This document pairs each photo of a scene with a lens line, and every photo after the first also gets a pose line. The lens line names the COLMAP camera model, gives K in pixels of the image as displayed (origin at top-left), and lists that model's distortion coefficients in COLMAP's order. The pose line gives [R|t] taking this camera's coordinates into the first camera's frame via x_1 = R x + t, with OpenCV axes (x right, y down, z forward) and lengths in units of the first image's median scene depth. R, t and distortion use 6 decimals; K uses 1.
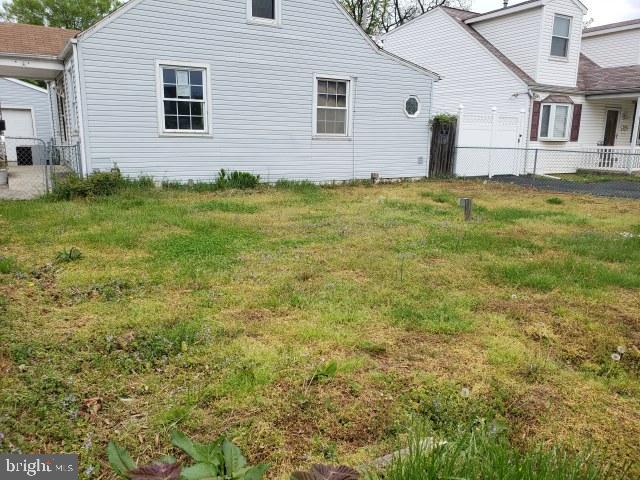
lens RADIAL K [[488.0, 0, 321.3], [0, 488.0, 238.9], [0, 0, 1]] dist [0.031656, -0.018022]
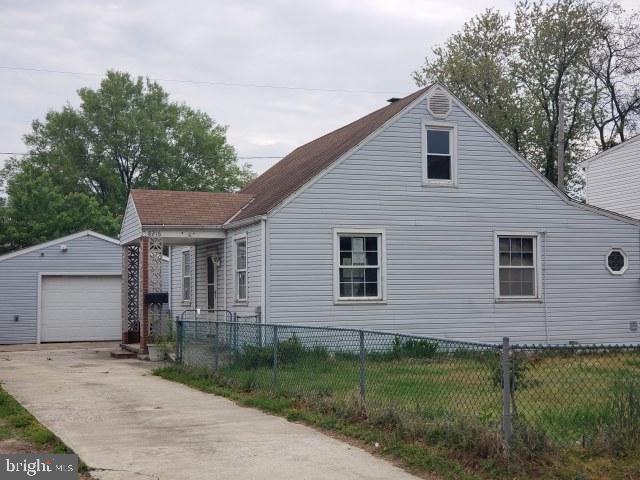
lens RADIAL K [[964.1, 0, 318.4], [0, 964.1, 246.1], [0, 0, 1]] dist [0.131183, 0.000000]
pose [[0.983093, -0.036404, -0.179453, -0.015372], [-0.010240, 0.967574, -0.252382, 0.142326], [0.182822, 0.249952, 0.950842, -0.749464]]
